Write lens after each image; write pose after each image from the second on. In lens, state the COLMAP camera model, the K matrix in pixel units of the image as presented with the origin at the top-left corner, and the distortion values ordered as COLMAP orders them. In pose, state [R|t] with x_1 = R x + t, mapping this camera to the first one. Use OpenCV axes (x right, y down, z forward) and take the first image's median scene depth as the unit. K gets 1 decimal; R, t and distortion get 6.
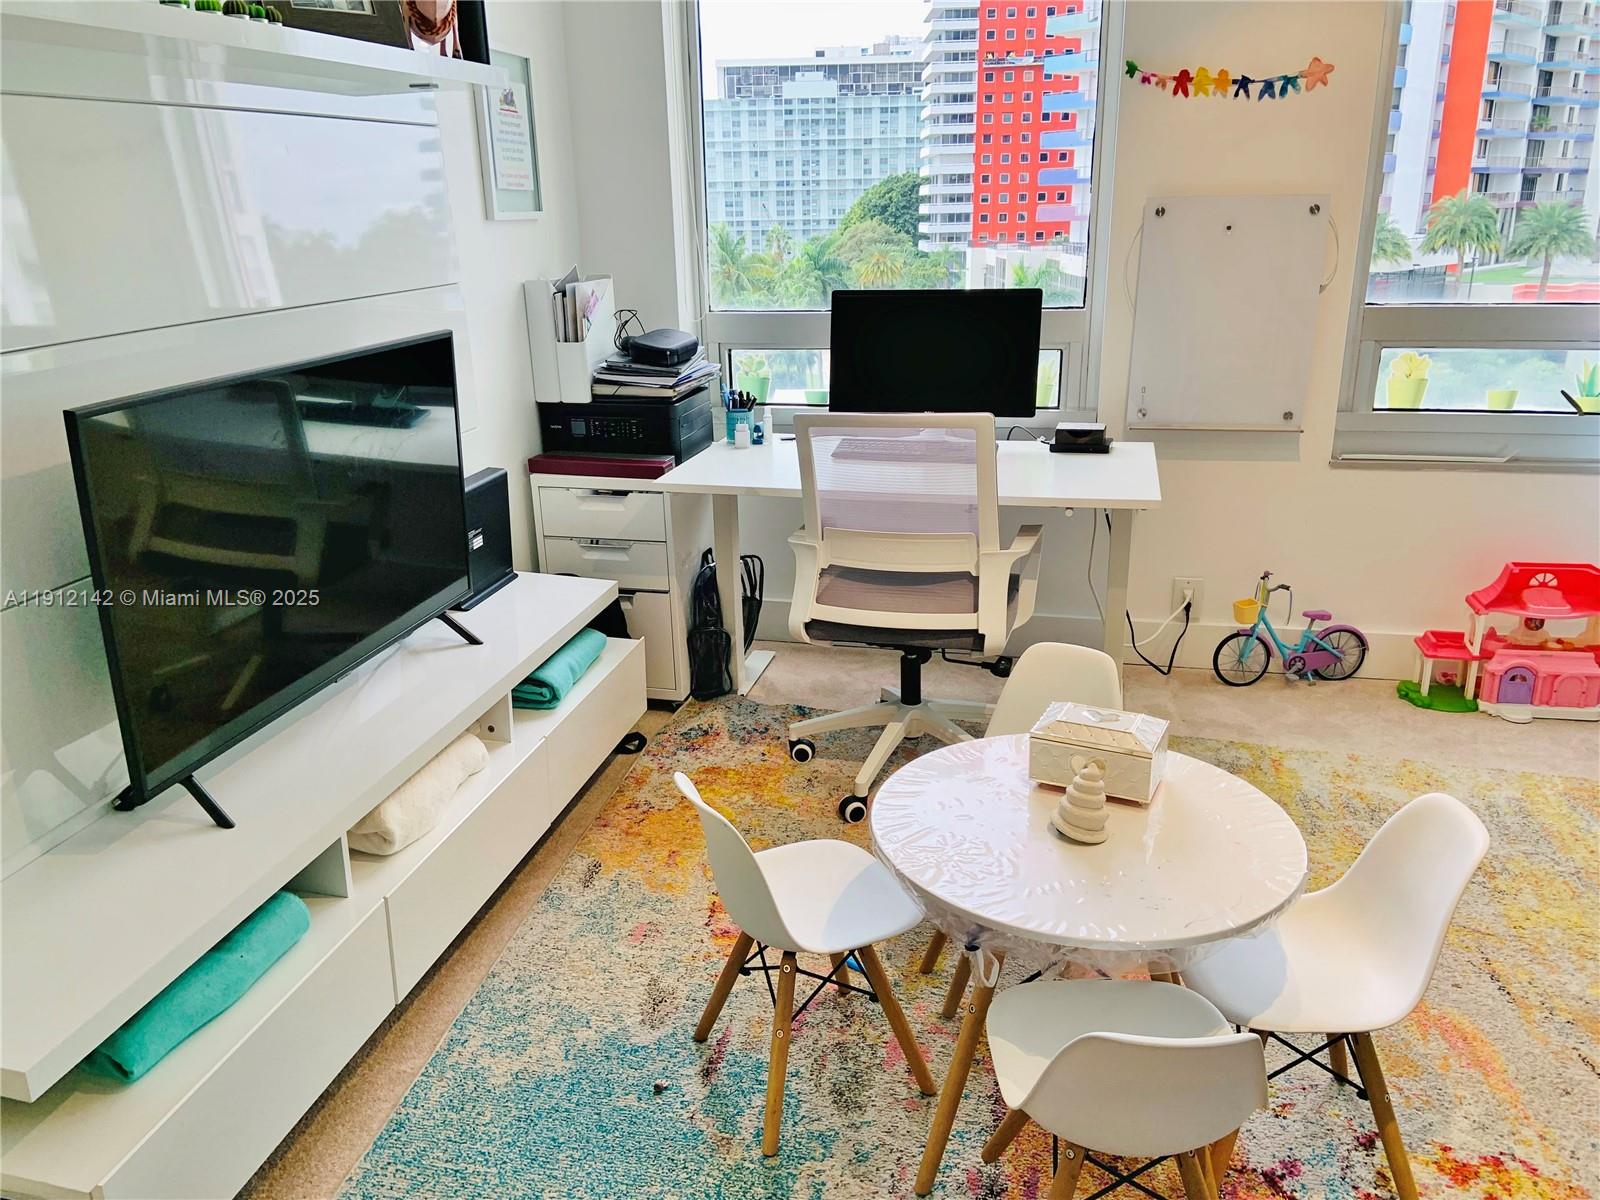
lens RADIAL K [[1201.3, 0, 845.6], [0, 1201.3, 606.7], [0, 0, 1]] dist [0.112960, -0.137503]
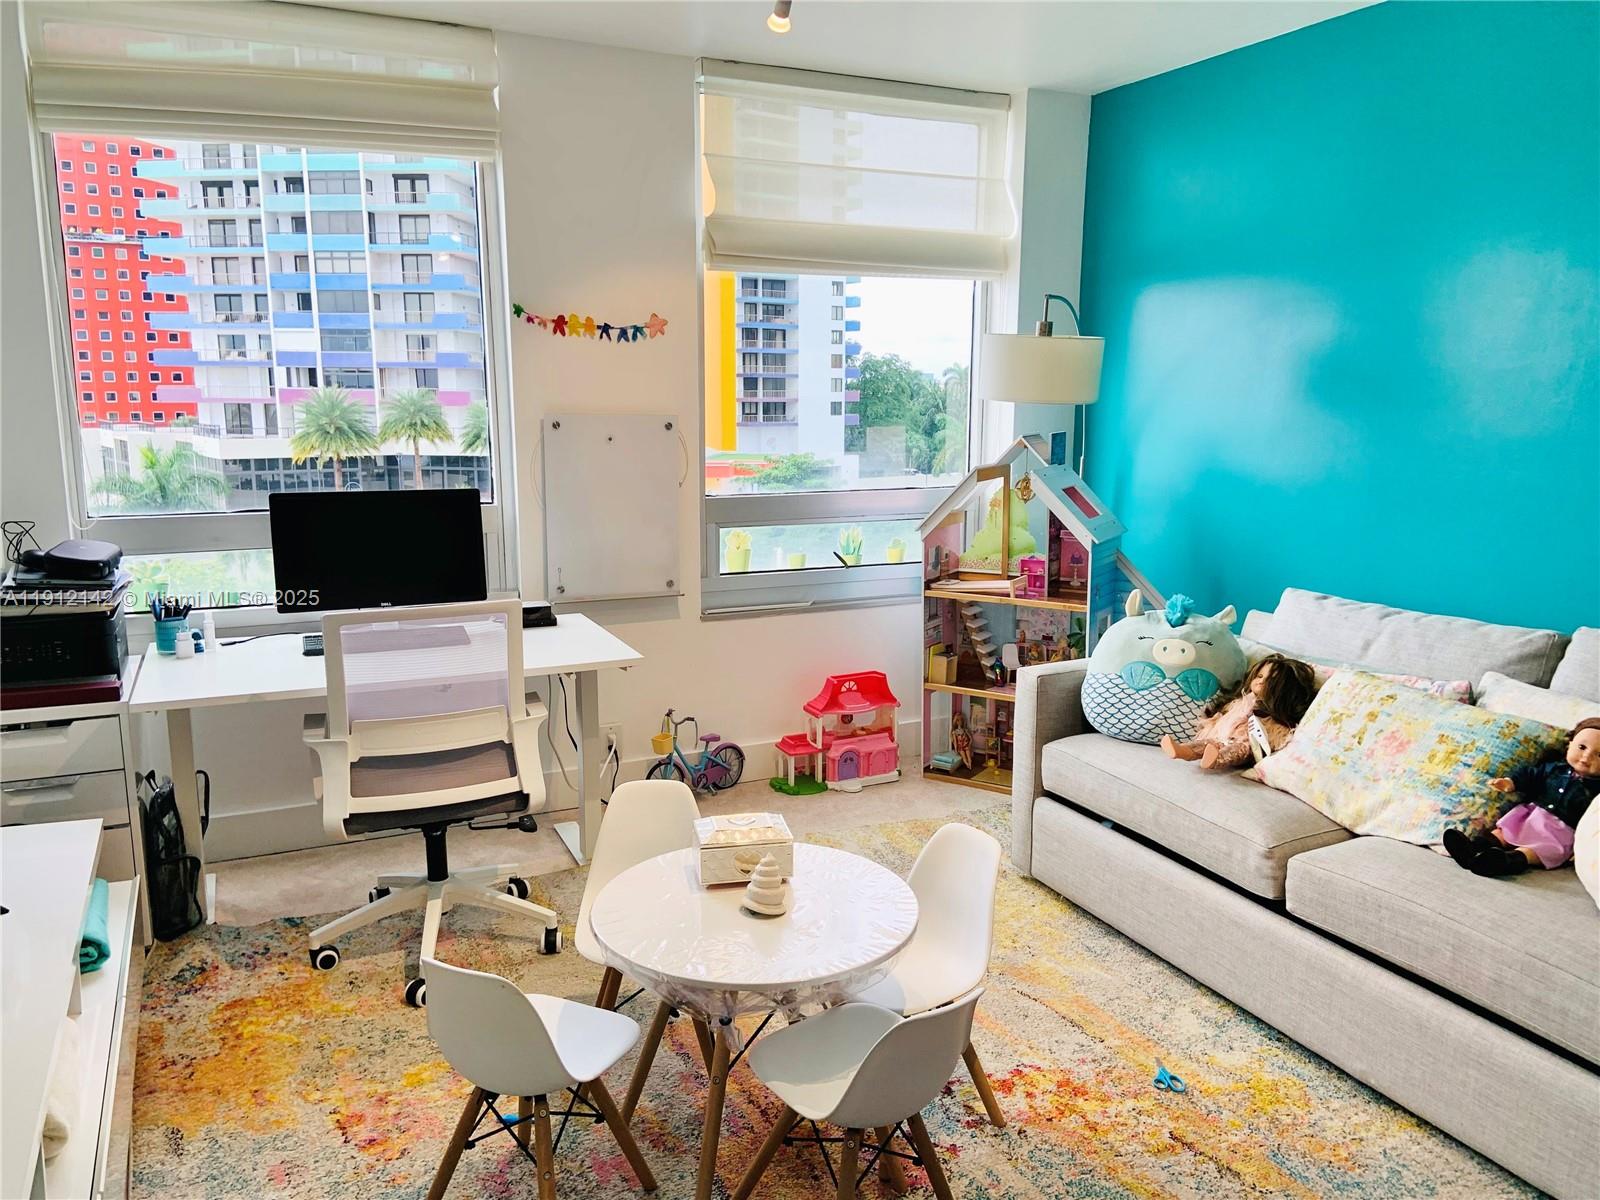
lens RADIAL K [[1201.3, 0, 800.2], [0, 1201.3, 601.7], [0, 0, 1]] dist [0.112960, -0.137503]
pose [[0.782480, -0.086628, 0.616620, -0.303863], [0.173771, 0.981312, -0.082649, -0.012838], [-0.597937, 0.171822, 0.782911, -0.045846]]
